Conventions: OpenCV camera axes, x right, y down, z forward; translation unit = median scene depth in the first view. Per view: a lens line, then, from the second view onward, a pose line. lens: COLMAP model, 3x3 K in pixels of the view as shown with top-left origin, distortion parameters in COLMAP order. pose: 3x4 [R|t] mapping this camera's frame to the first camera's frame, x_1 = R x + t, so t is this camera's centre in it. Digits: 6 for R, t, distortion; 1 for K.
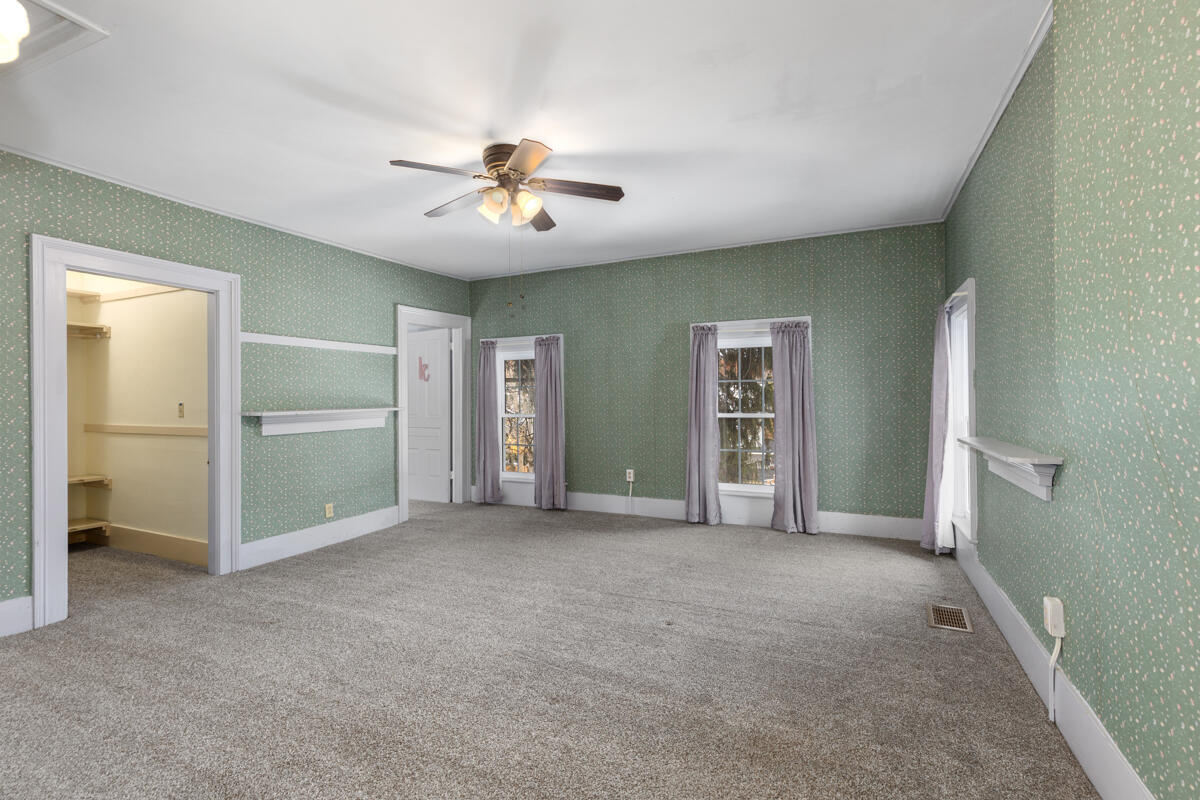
lens RADIAL K [[535.2, 0, 606.8], [0, 535.2, 398.6], [0, 0, 1]] dist [0.001478, -0.000099]
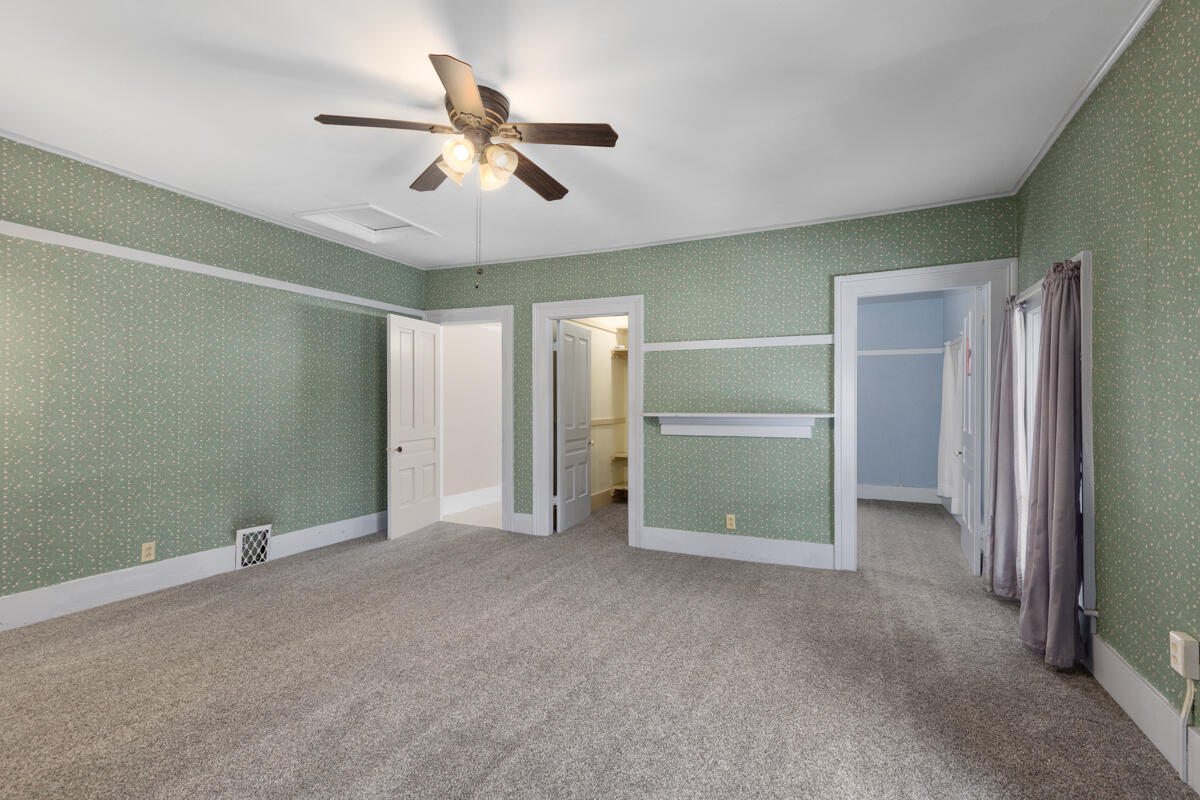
lens RADIAL K [[535.2, 0, 606.8], [0, 535.2, 398.6], [0, 0, 1]] dist [0.001478, -0.000099]
pose [[0.015420, 0.001203, -0.999880, 0.398223], [-0.004687, 0.999988, 0.001131, -0.004643], [0.999870, 0.004669, 0.015426, 0.752565]]
